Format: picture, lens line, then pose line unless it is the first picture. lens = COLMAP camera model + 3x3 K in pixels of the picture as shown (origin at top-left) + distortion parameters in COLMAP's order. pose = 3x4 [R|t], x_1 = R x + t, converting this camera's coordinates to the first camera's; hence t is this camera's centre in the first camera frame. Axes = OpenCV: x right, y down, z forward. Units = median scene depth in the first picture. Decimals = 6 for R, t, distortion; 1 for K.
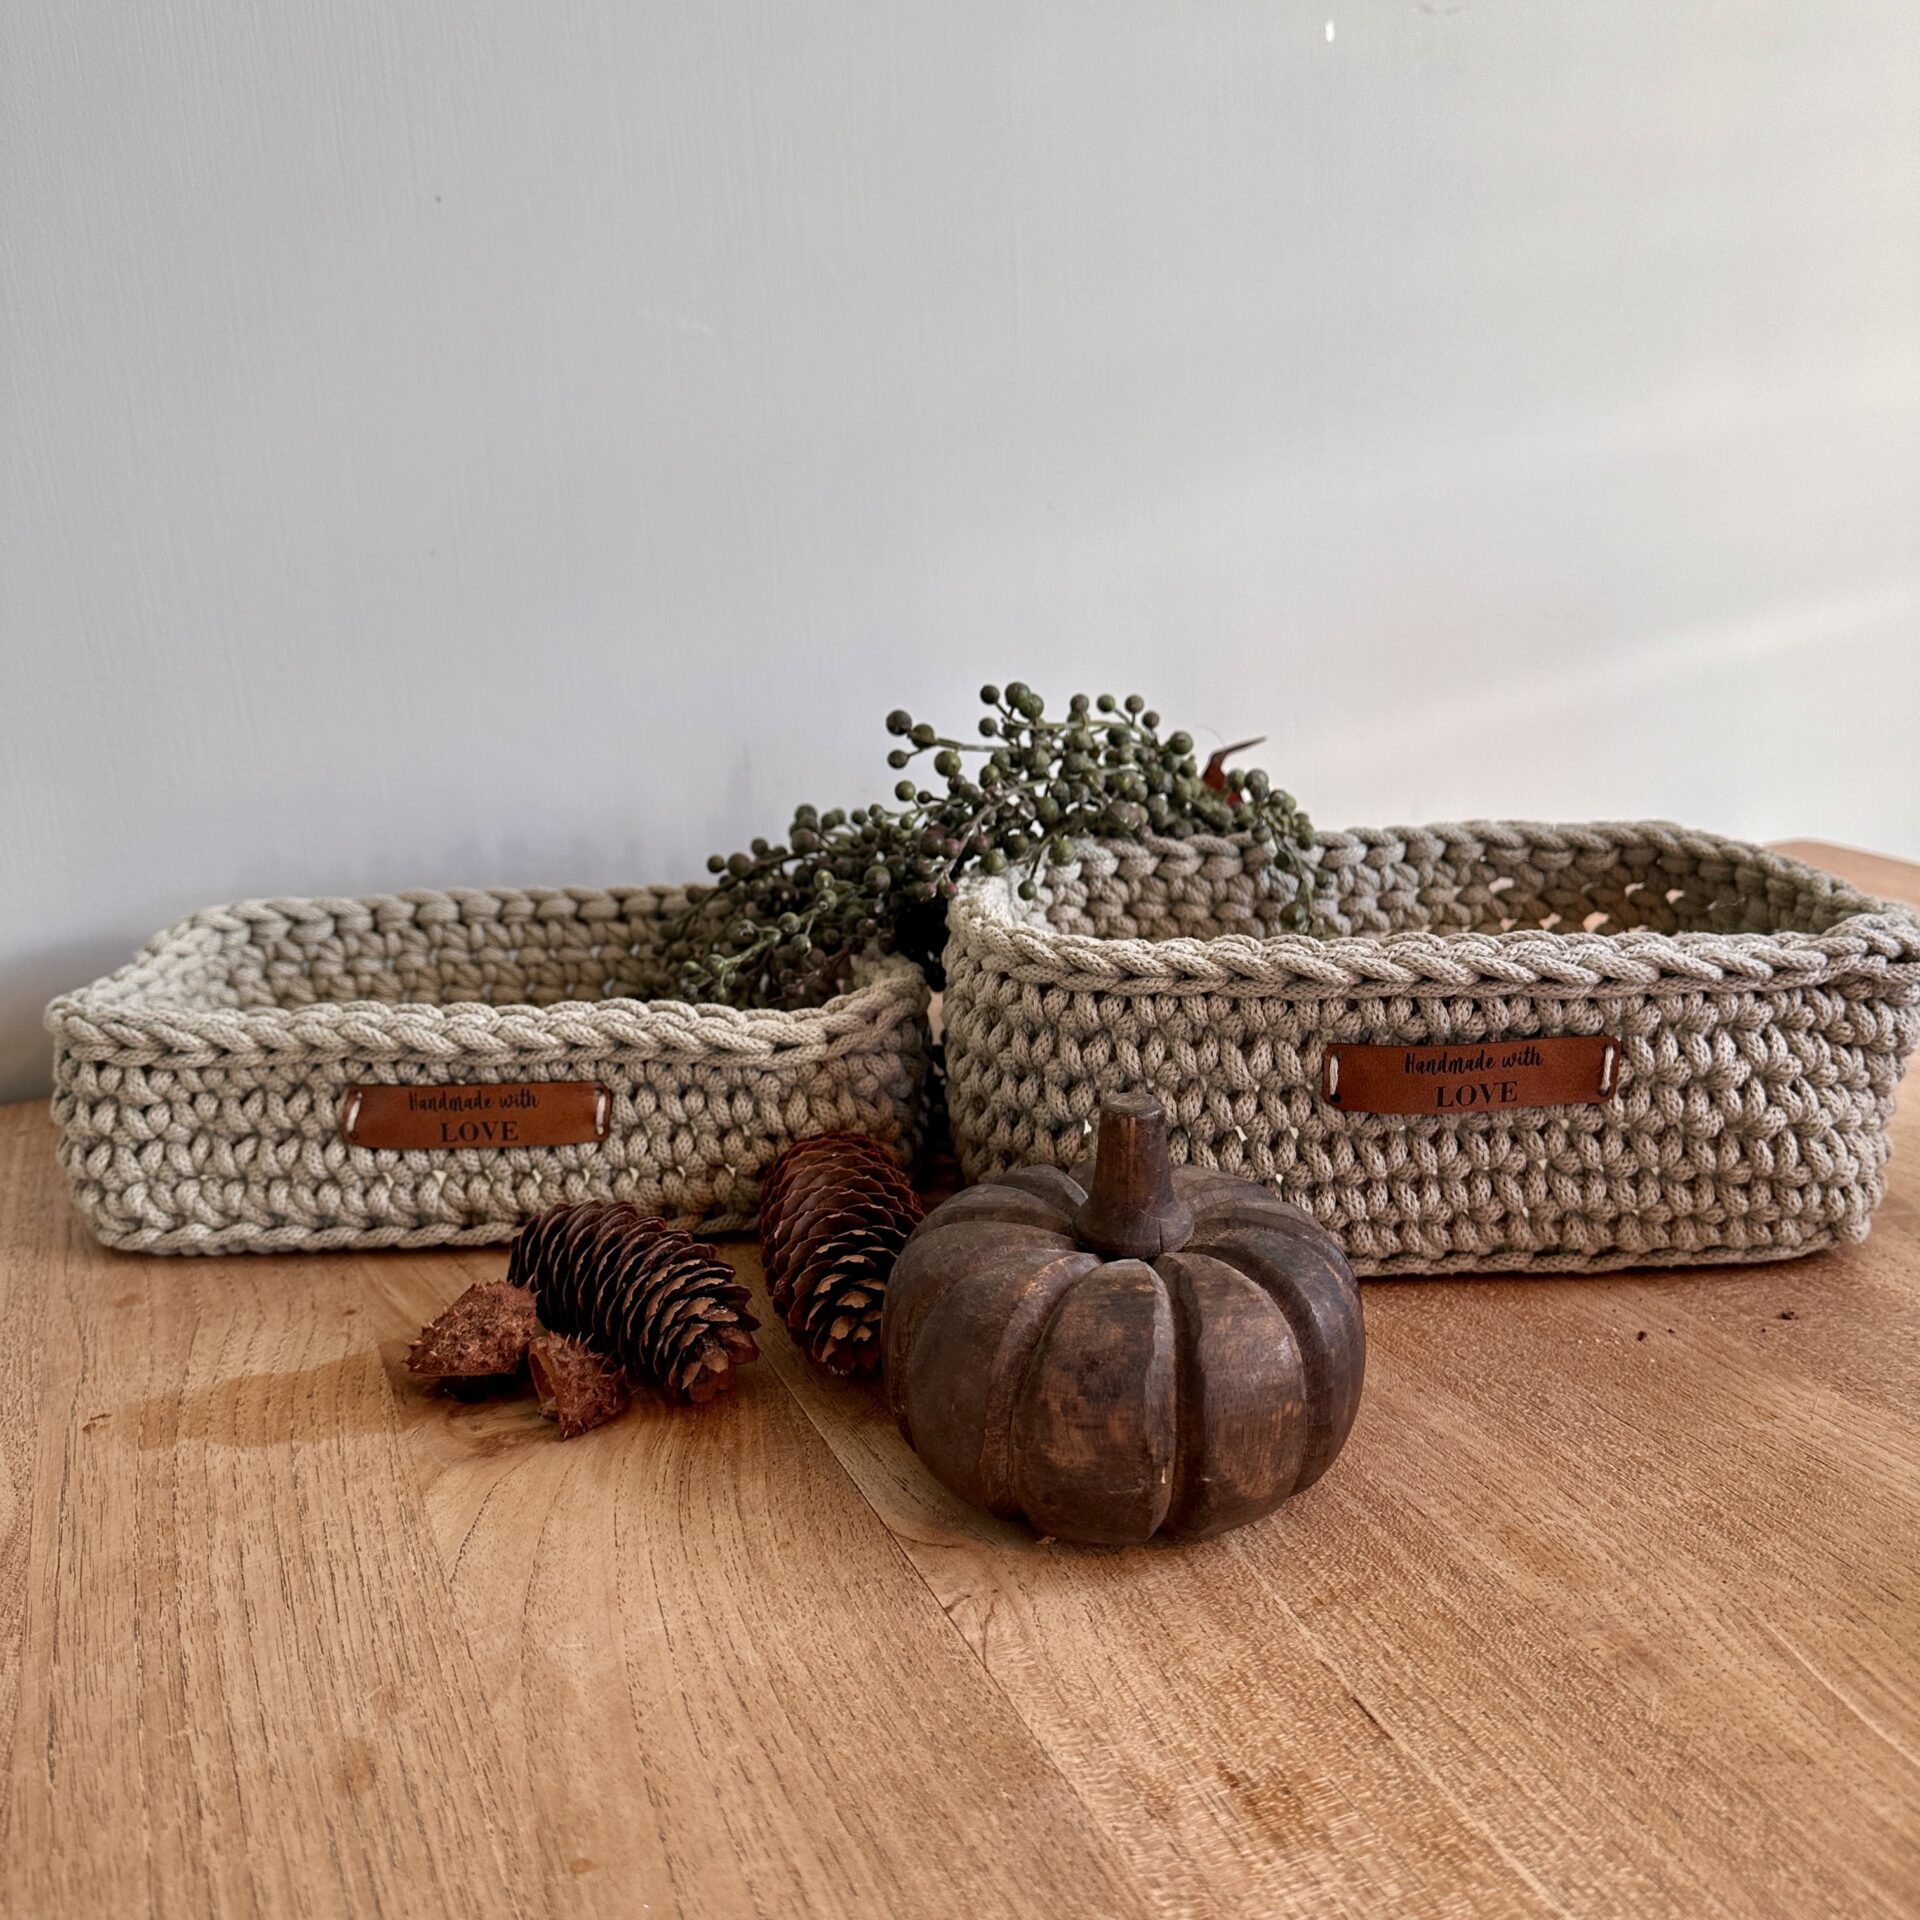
lens RADIAL K [[1757.3, 0, 967.2], [0, 1757.3, 964.6], [0, 0, 1]] dist [0.141489, -0.261668]
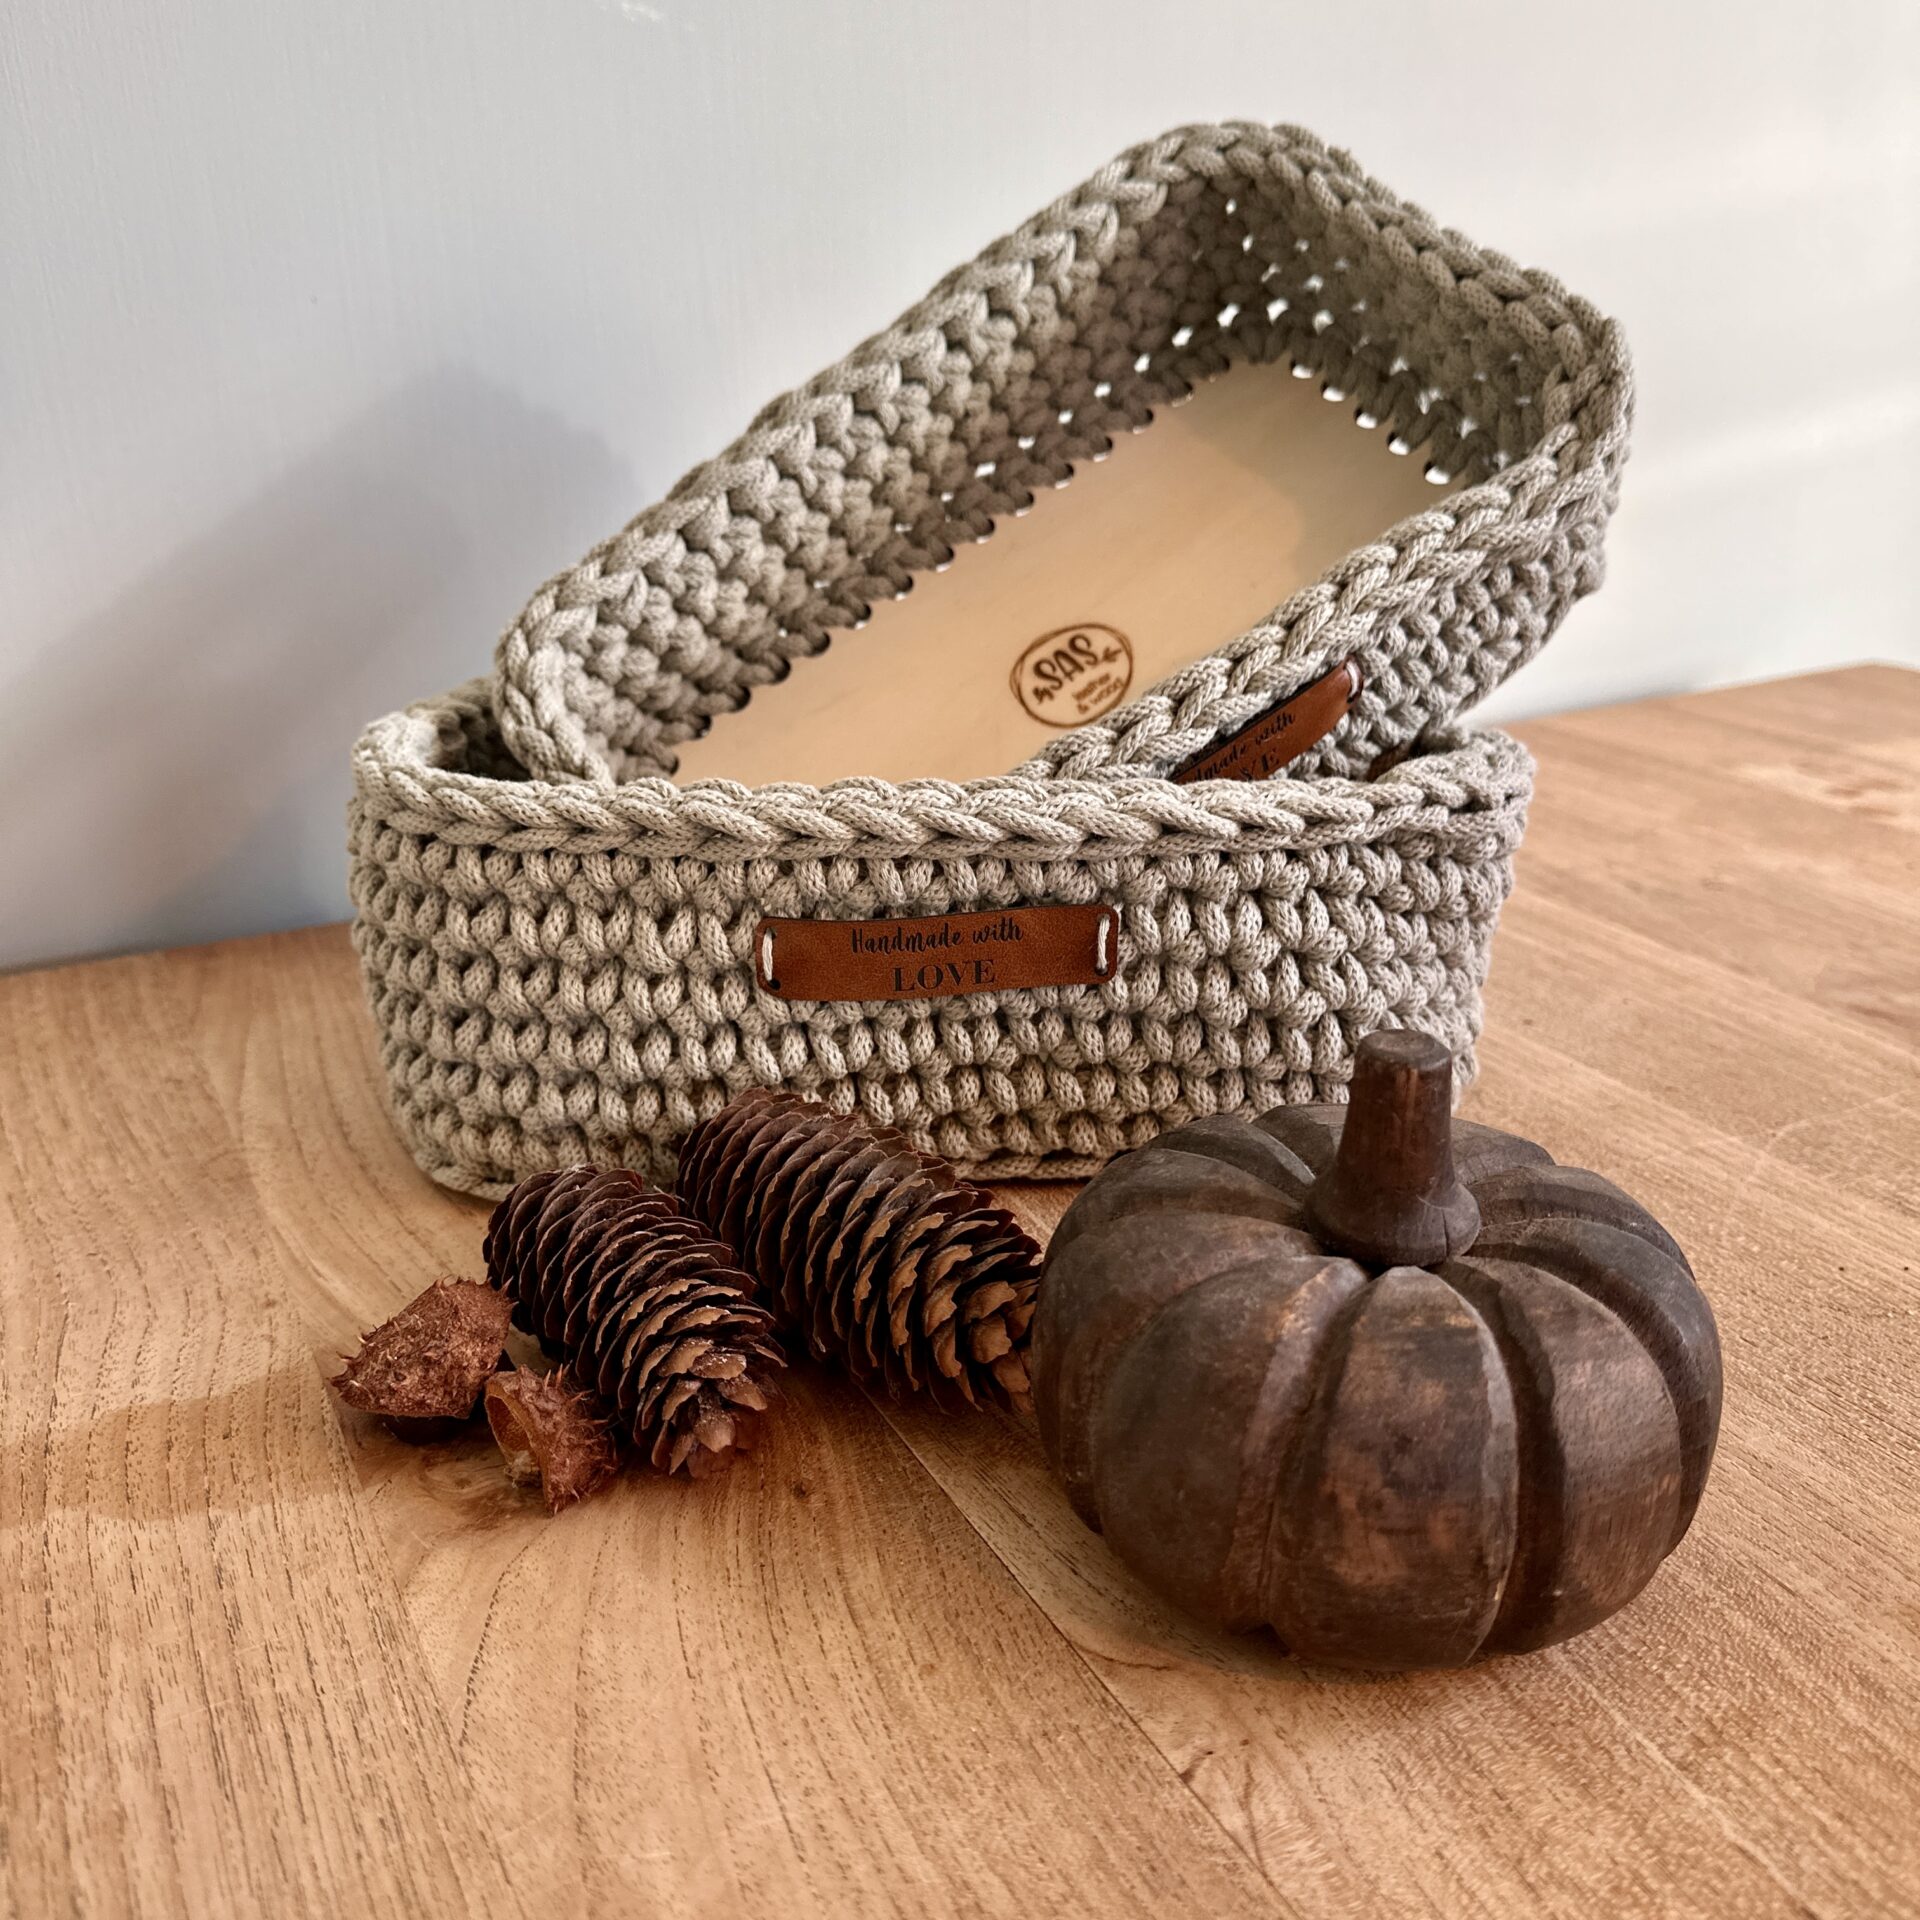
lens RADIAL K [[1777.0, 0, 957.1], [0, 1777.0, 961.9], [0, 0, 1]] dist [-0.003820, -0.009316]
pose [[0.997581, -0.014373, 0.068015, -0.101496], [0.007765, 0.995307, 0.096452, -0.018547], [-0.069082, -0.095691, 0.993011, 0.240950]]
